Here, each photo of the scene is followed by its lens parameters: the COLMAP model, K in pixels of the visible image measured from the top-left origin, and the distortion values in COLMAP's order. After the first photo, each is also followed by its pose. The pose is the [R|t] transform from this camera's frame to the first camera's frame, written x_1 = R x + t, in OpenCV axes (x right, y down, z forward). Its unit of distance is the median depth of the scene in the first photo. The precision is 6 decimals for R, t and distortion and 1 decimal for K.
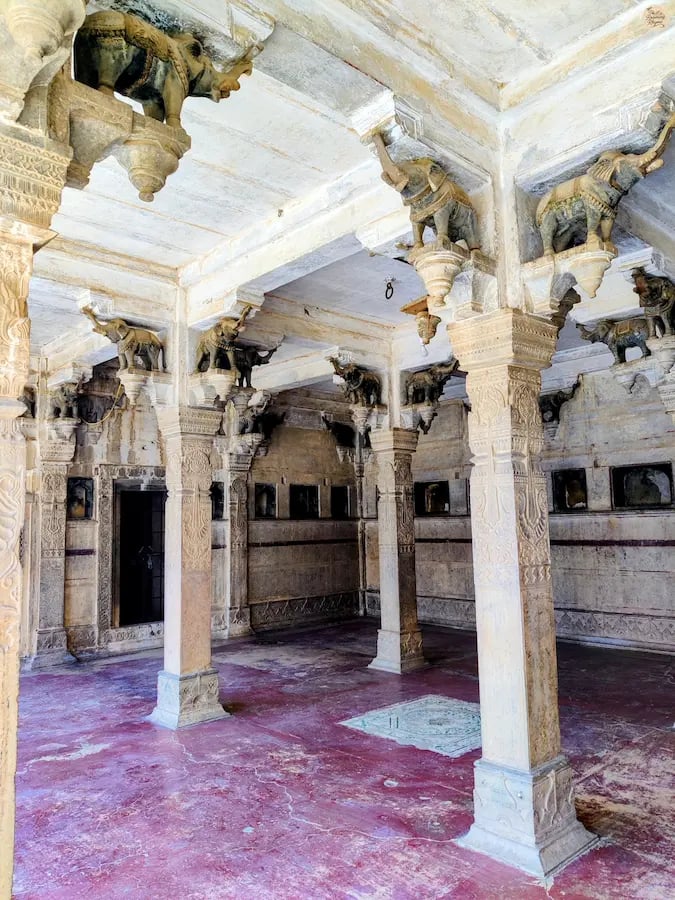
lens RADIAL K [[674.1, 0, 337.5], [0, 674.1, 450.0], [0, 0, 1]] dist [-0.002426, -0.004366]
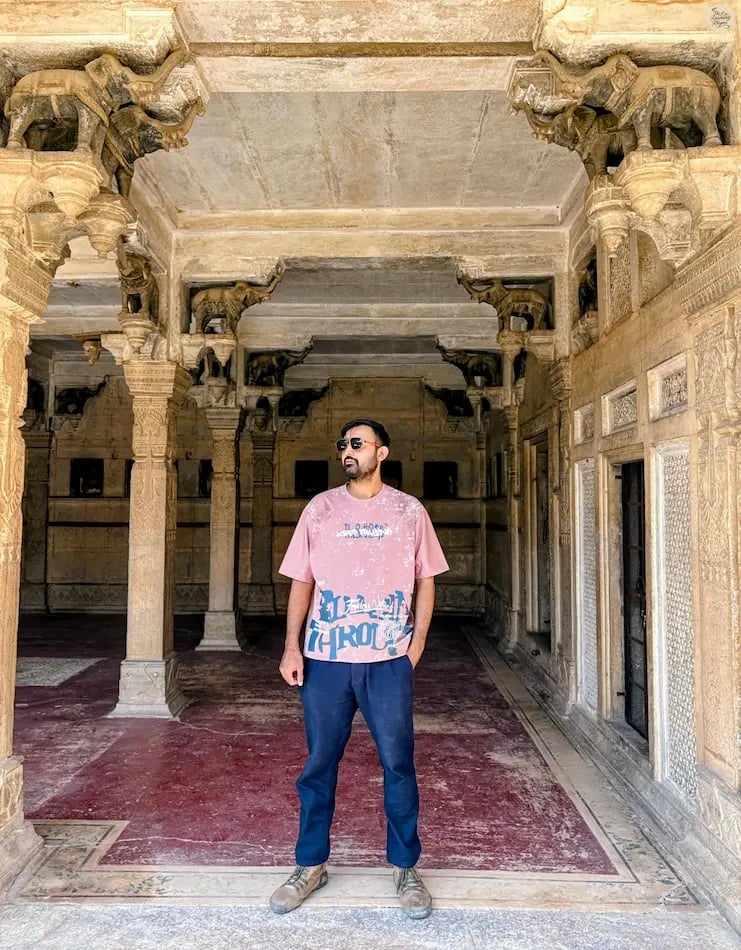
lens RADIAL K [[585.4, 0, 370.5], [0, 585.4, 475.0], [0, 0, 1]] dist [-0.070201, -0.000382]
pose [[0.703341, 0.059137, 0.708388, -0.343258], [-0.095417, 0.995369, 0.011642, -0.013586], [-0.704420, -0.075781, 0.705727, -0.254192]]
